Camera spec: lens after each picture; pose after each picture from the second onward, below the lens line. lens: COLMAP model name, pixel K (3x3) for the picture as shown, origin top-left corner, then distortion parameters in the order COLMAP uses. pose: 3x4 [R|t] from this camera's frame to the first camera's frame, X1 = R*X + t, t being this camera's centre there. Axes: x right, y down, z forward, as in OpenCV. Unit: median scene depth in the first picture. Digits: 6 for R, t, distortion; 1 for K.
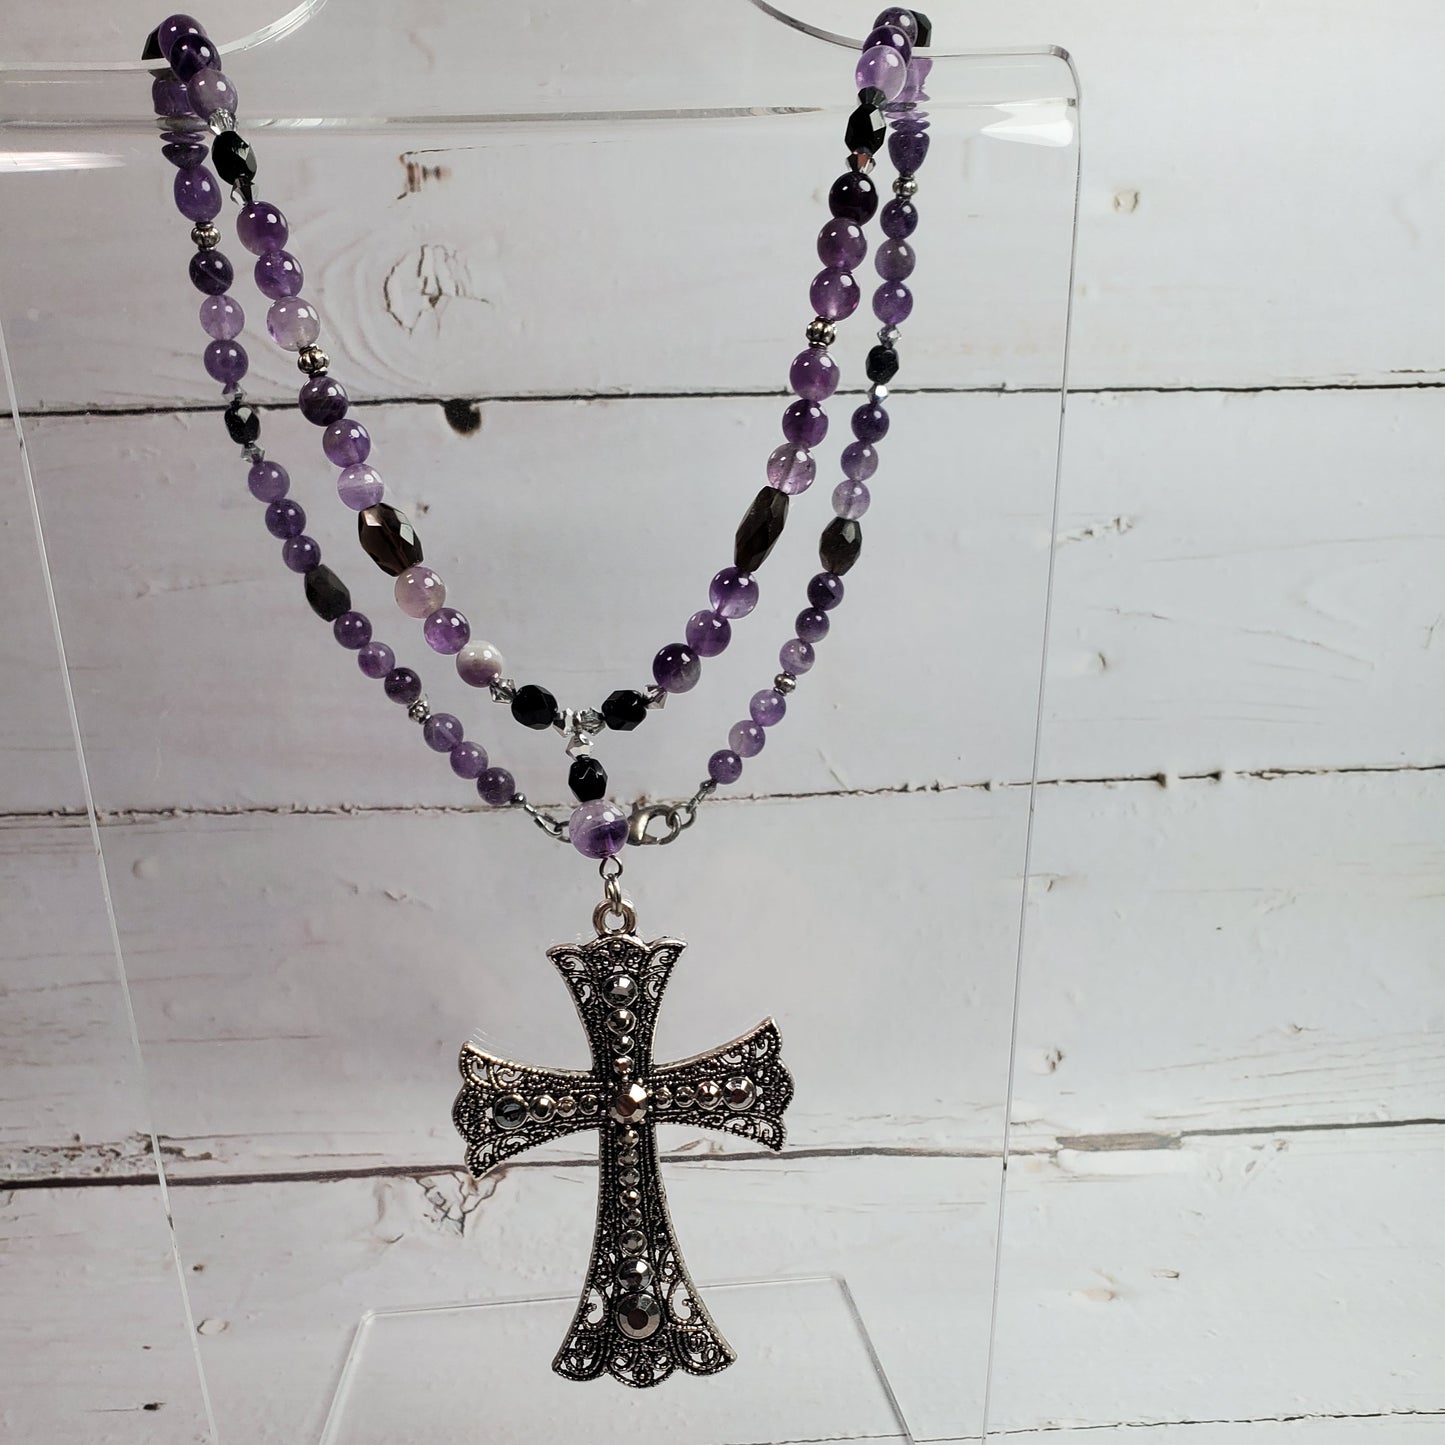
lens RADIAL K [[1728.6, 0, 700.6], [0, 1728.6, 727.8], [0, 0, 1]] dist [-0.015354, -0.050353]
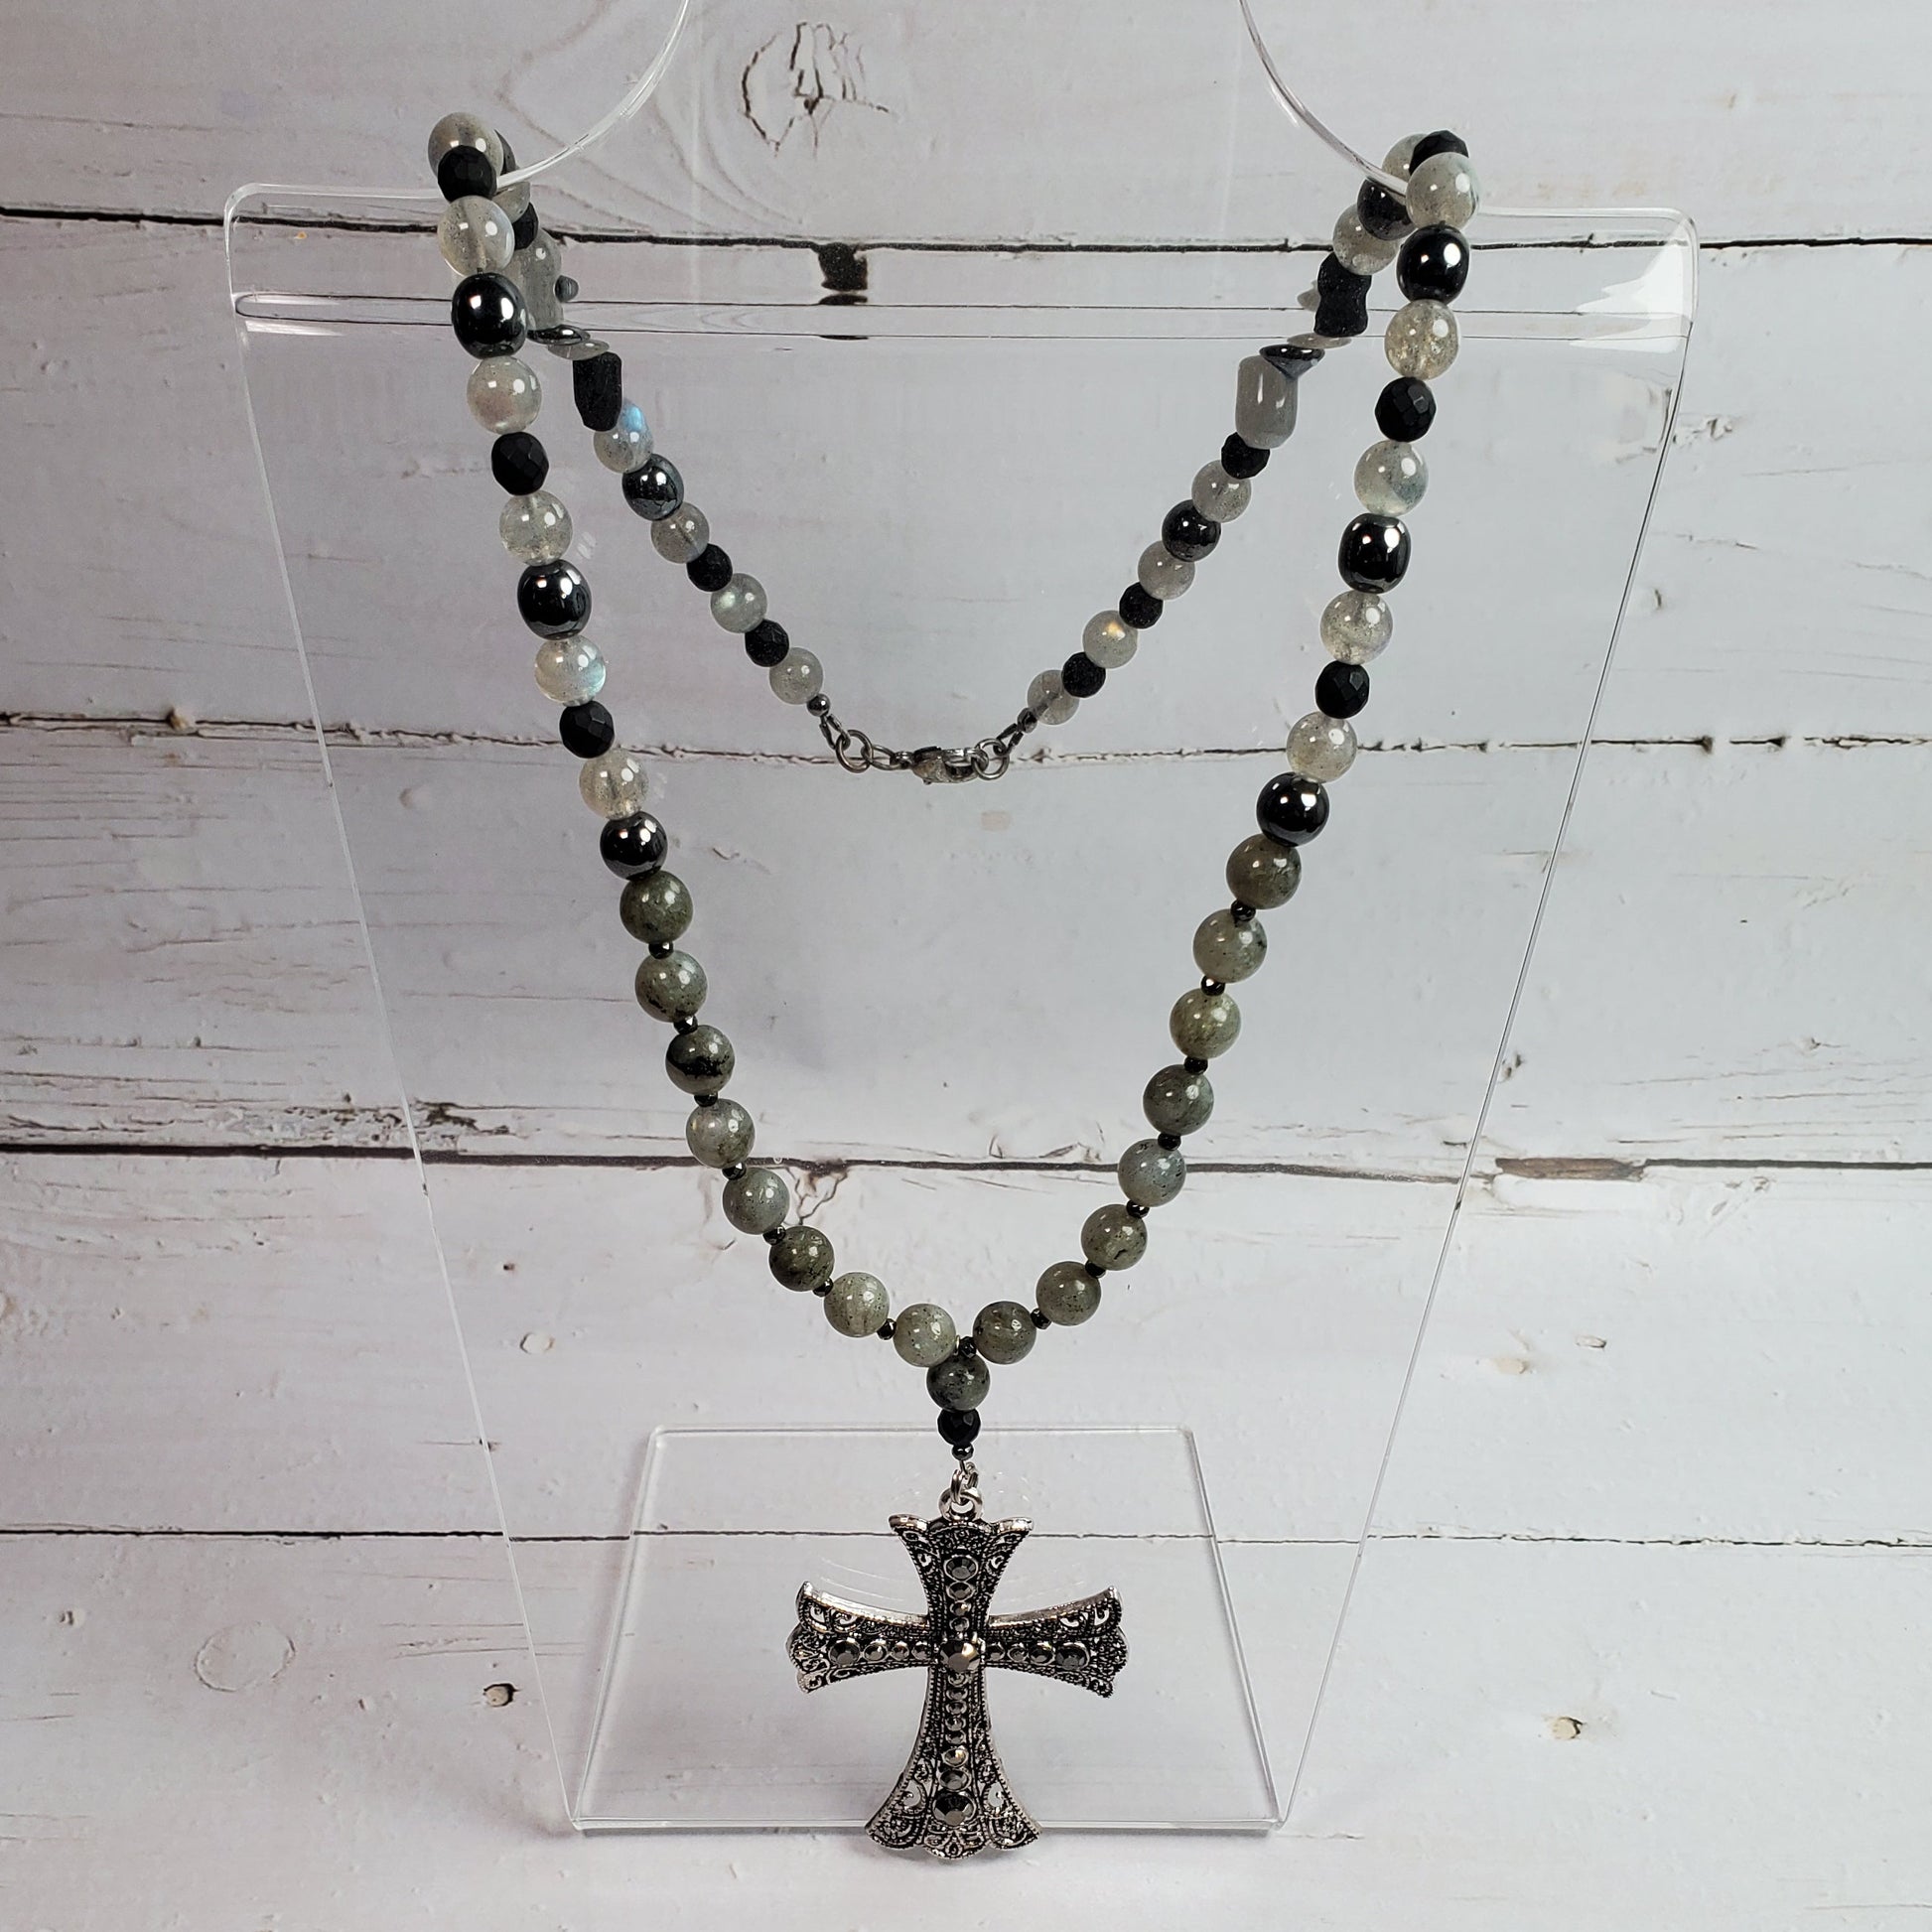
lens RADIAL K [[2983.9, 0, 937.2], [0, 2983.9, 1111.0], [0, 0, 1]] dist [0.009802, -0.097509]
pose [[0.997424, 0.071212, 0.008571, -0.083463], [-0.066296, 0.869704, 0.489101, -0.492113], [0.027375, -0.488409, 0.872185, -0.278193]]
